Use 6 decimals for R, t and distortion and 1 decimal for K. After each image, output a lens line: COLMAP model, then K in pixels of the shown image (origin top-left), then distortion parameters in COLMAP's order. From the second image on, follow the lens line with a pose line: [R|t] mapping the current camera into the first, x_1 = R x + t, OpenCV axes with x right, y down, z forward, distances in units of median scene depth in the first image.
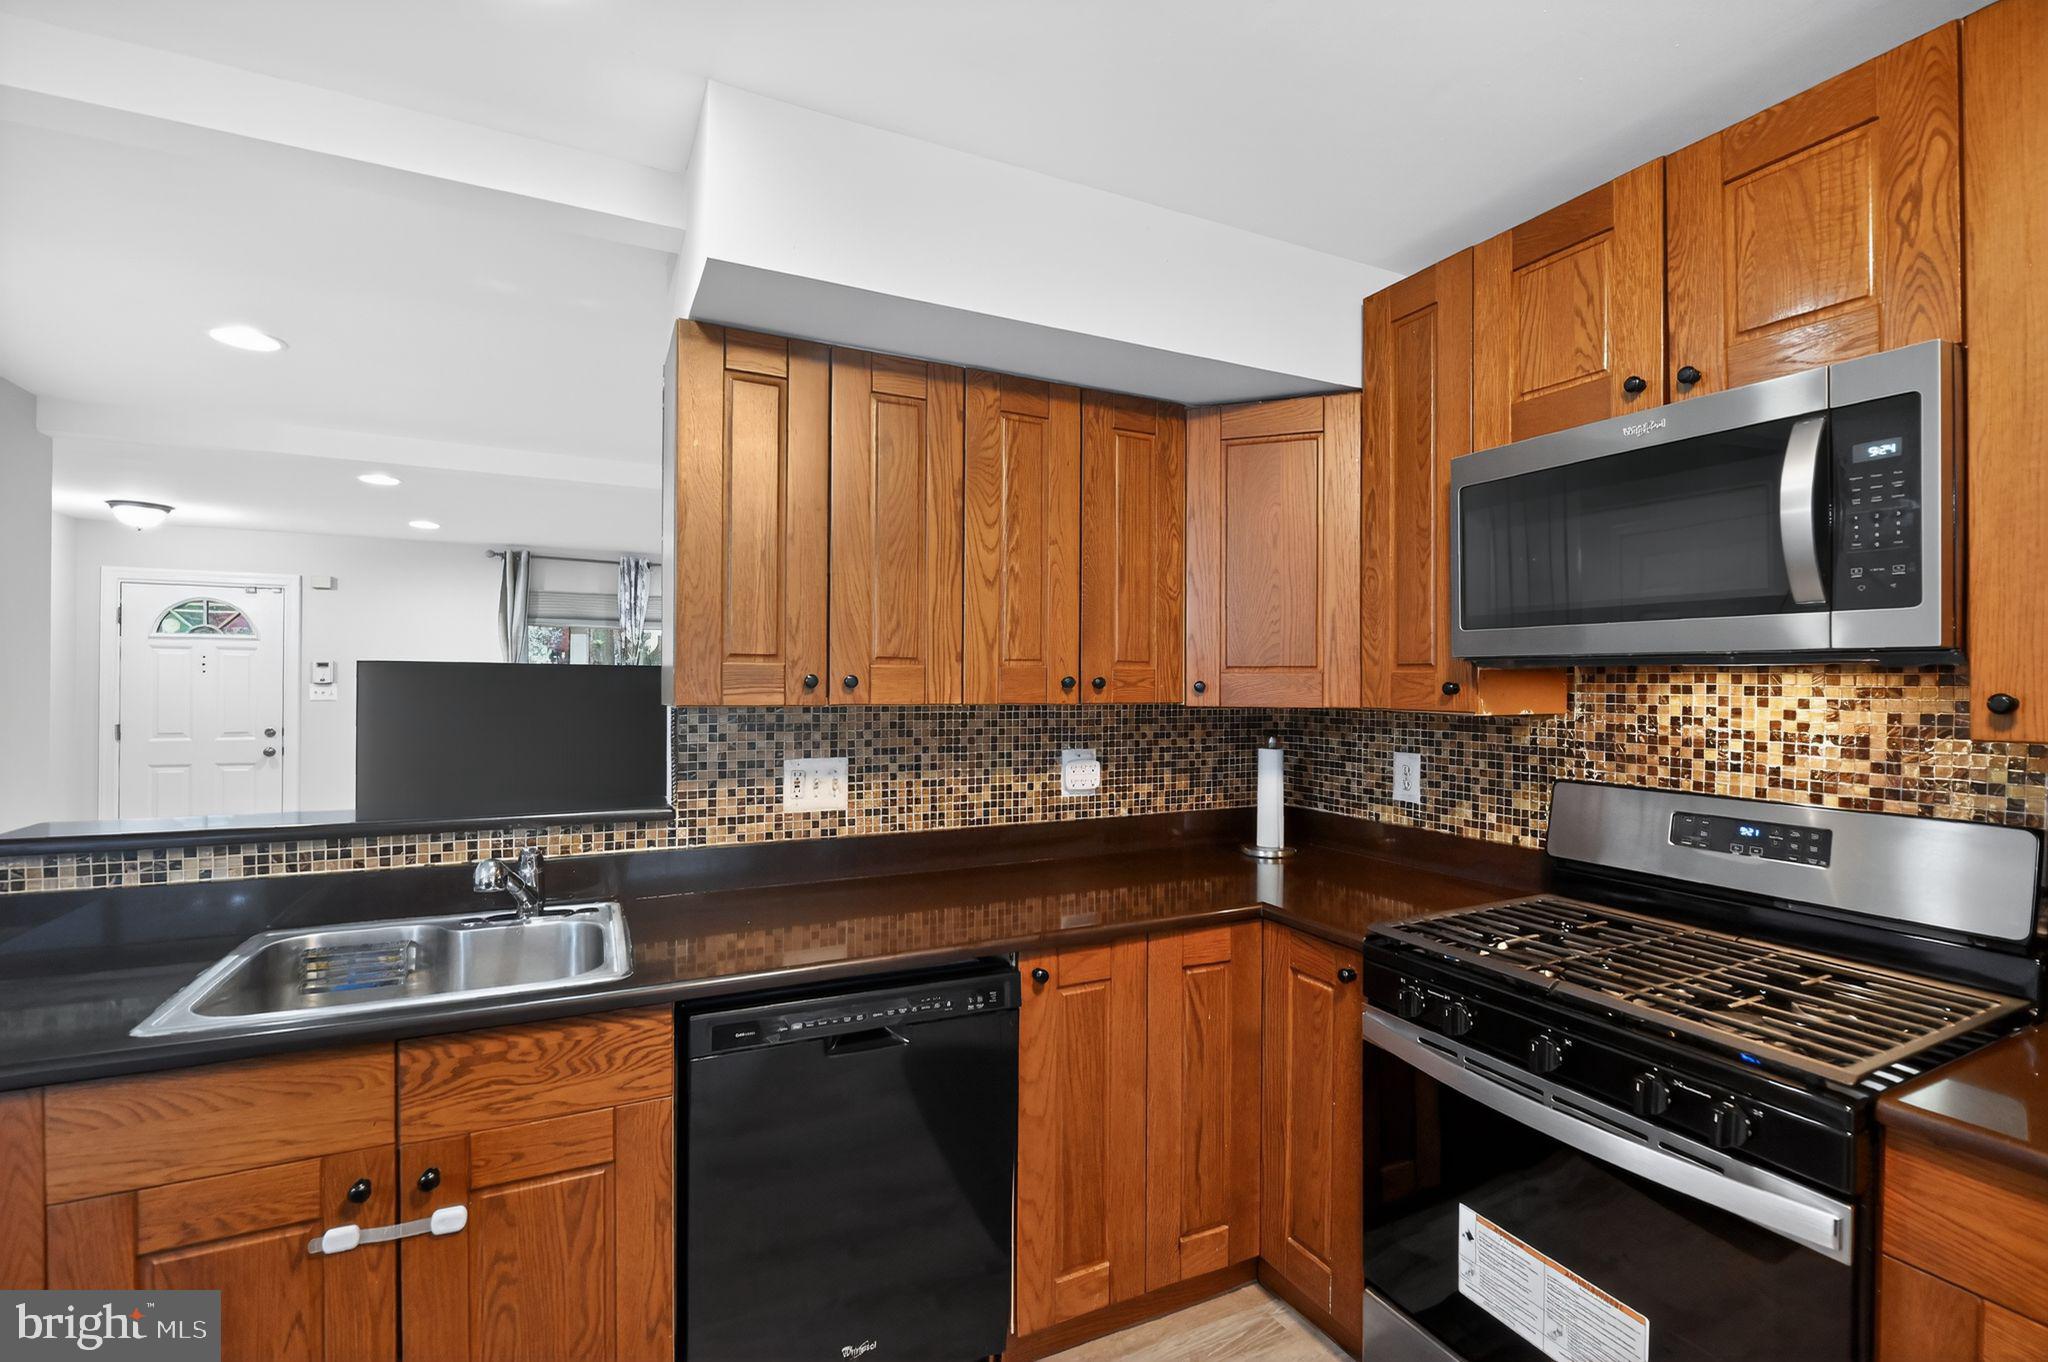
lens RADIAL K [[897.5, 0, 1029.4], [0, 897.5, 681.5], [0, 0, 1]] dist [-0.008042, -0.002779]
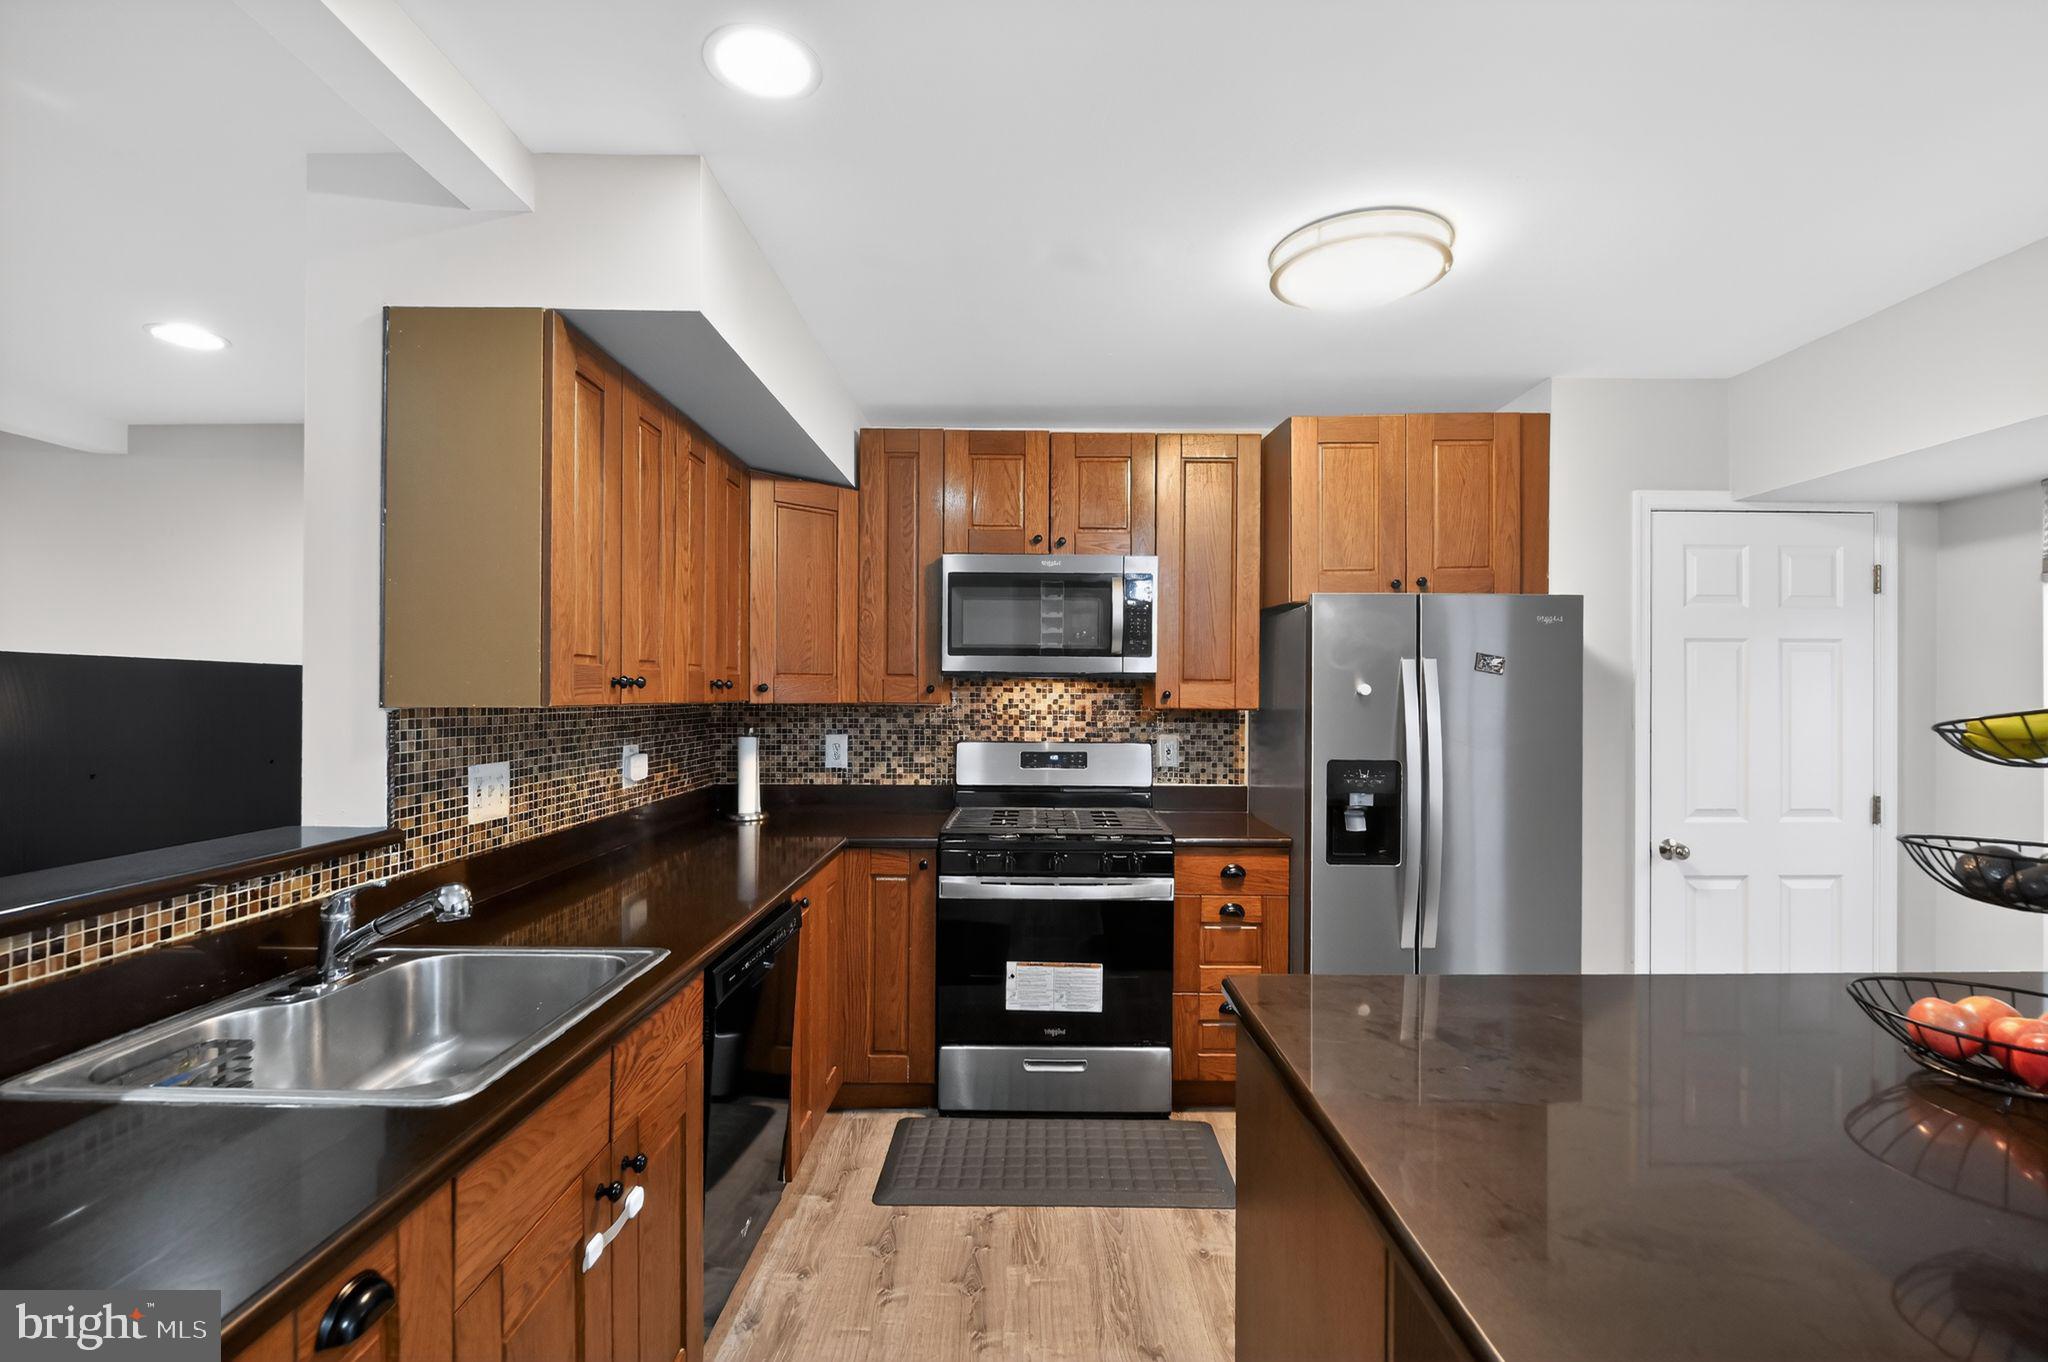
lens RADIAL K [[897.5, 0, 1030.2], [0, 897.5, 689.6], [0, 0, 1]] dist [-0.008042, -0.002779]
pose [[0.445543, 0.000727, 0.895260, -0.870825], [-0.003870, 0.999992, 0.001114, 0.005189], [-0.895252, -0.003961, 0.445542, 0.083436]]
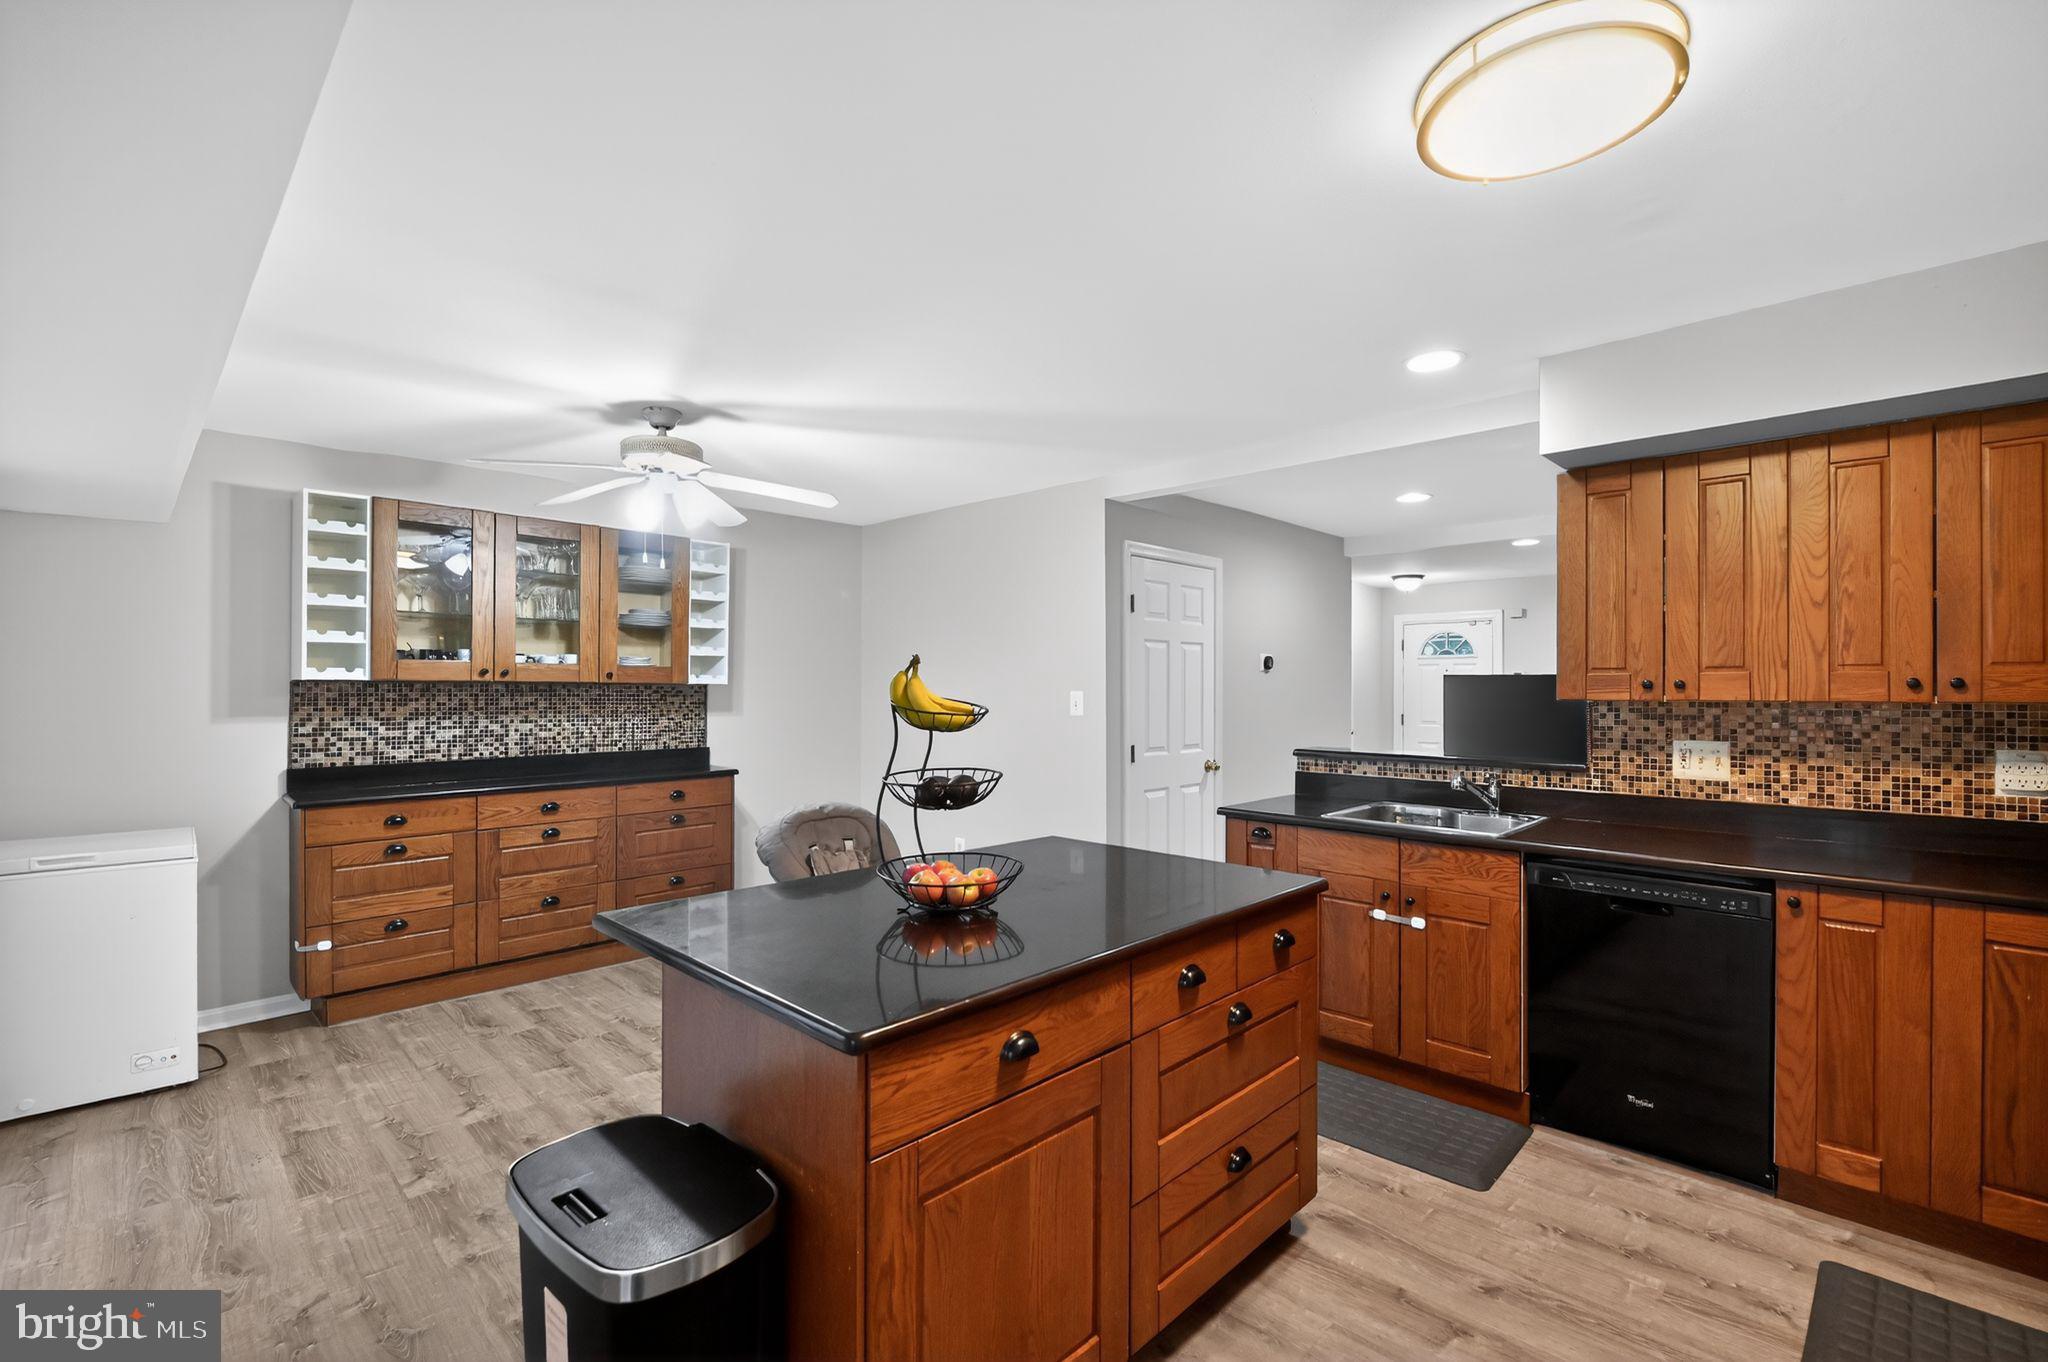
lens RADIAL K [[897.5, 0, 1037.2], [0, 897.5, 685.0], [0, 0, 1]] dist [-0.008042, -0.002779]
pose [[0.333580, -0.007253, -0.942694, 0.747984], [0.005713, 0.999968, -0.005672, 0.002921], [0.942704, -0.003494, 0.333611, -0.428371]]
